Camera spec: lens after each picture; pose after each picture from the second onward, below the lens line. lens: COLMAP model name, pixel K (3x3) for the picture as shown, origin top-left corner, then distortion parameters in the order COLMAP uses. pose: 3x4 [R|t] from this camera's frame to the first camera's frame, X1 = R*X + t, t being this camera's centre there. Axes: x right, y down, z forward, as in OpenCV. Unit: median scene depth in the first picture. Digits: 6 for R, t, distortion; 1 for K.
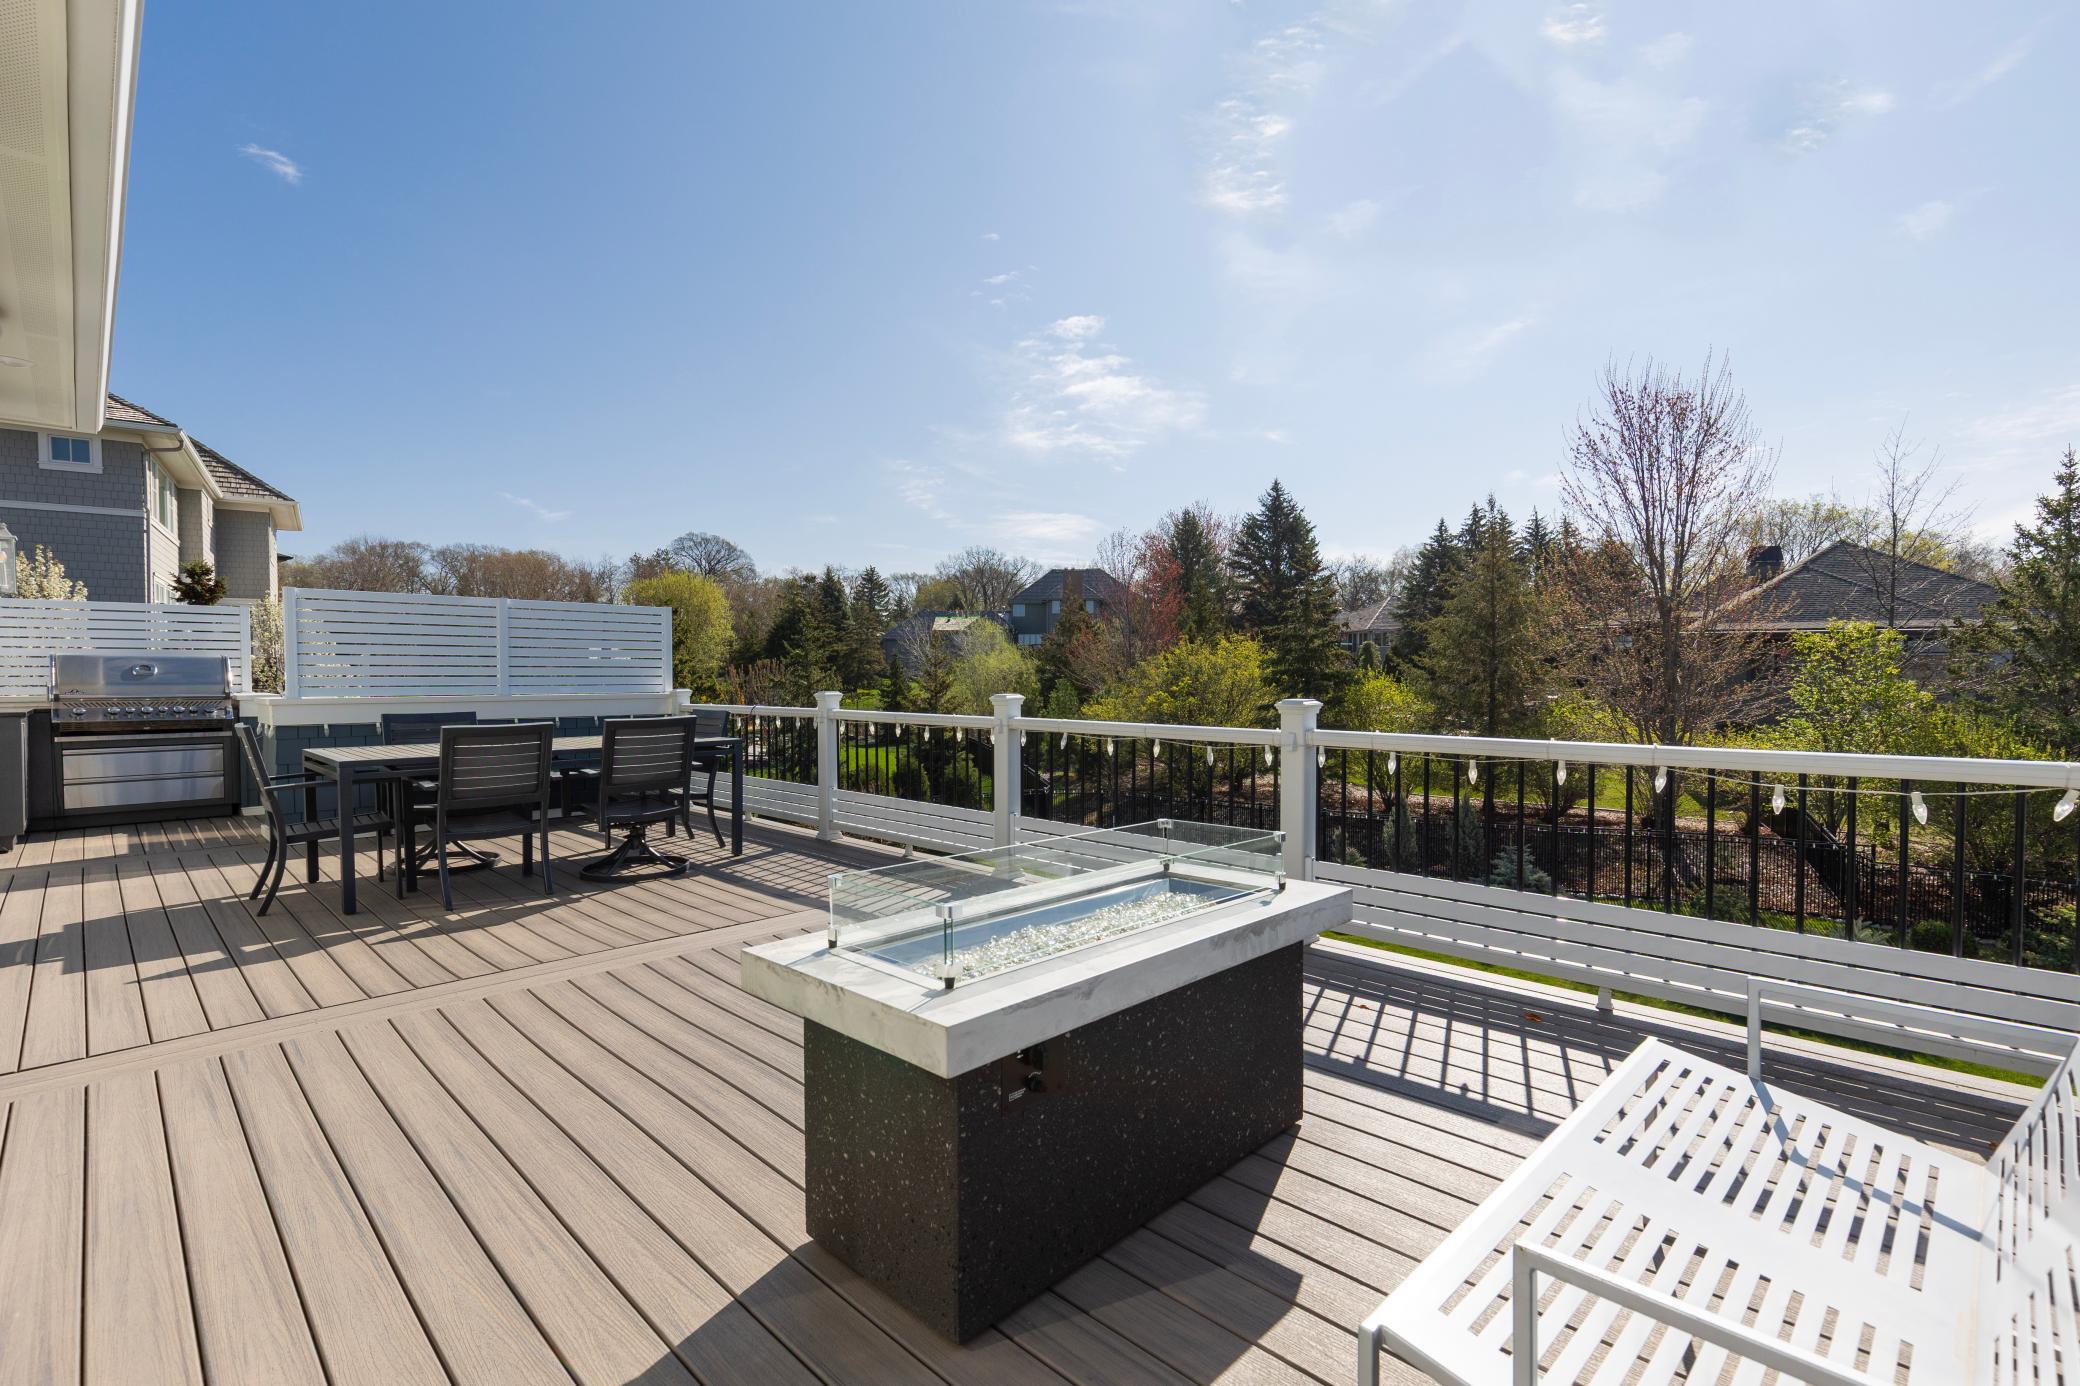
lens RADIAL K [[1010.3, 0, 1040.0], [0, 1010.3, 693.0], [0, 0, 1]] dist [-0.018572, -0.000190]
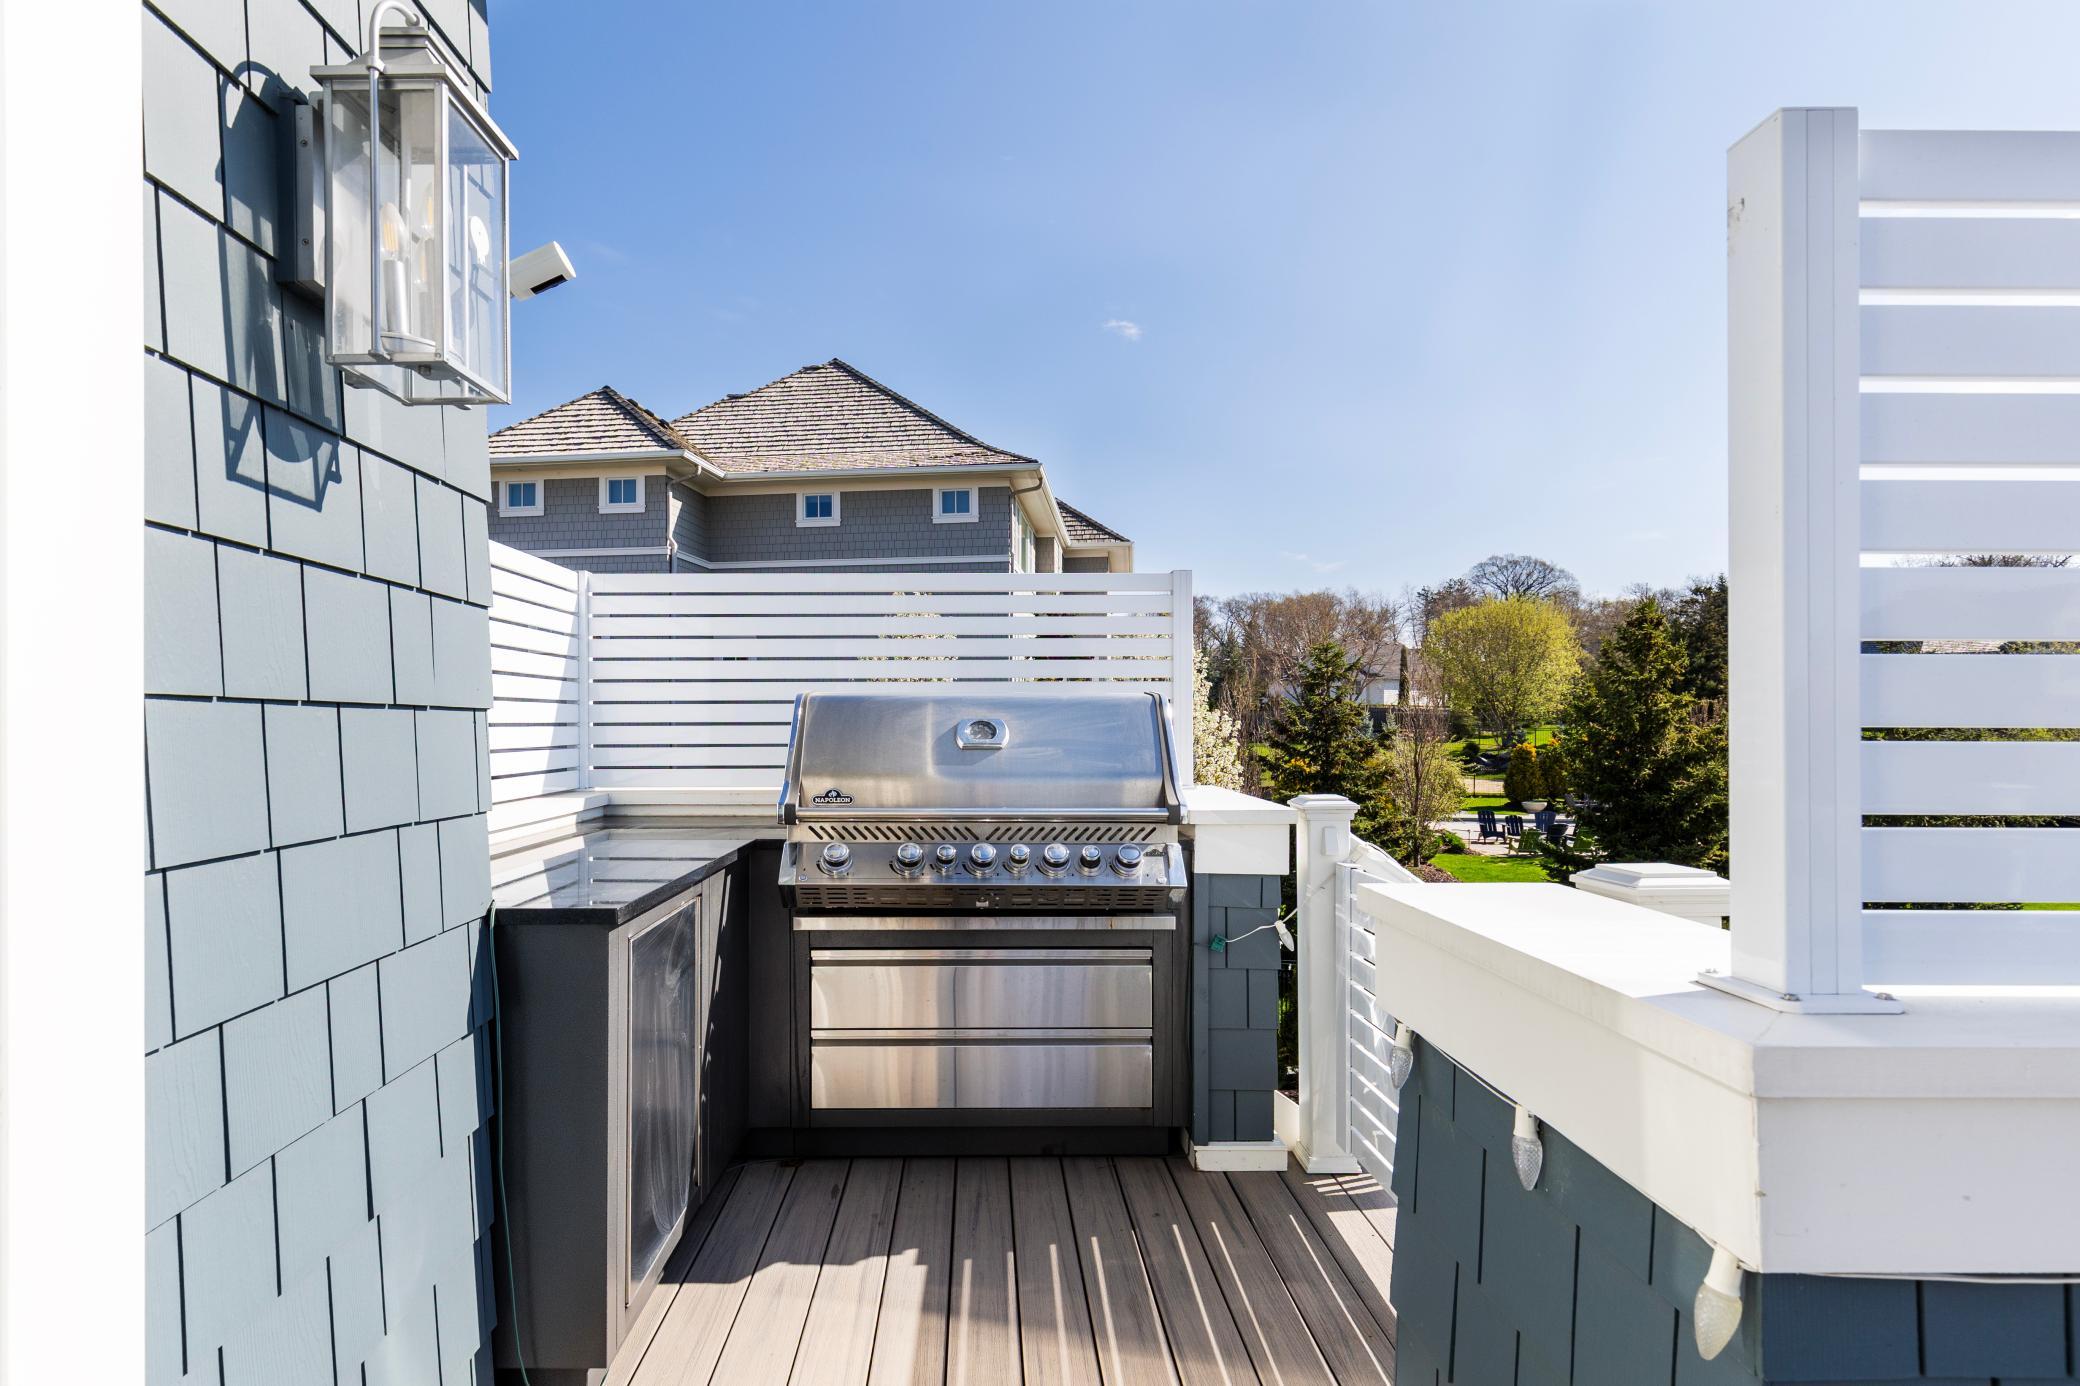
lens RADIAL K [[1010.3, 0, 1040.0], [0, 1010.3, 693.0], [0, 0, 1]] dist [-0.018572, -0.000190]
pose [[0.761531, -0.014292, -0.647971, -0.207109], [-0.014134, 0.999153, -0.038648, -0.007737], [0.647974, 0.038590, 0.760684, 0.235335]]
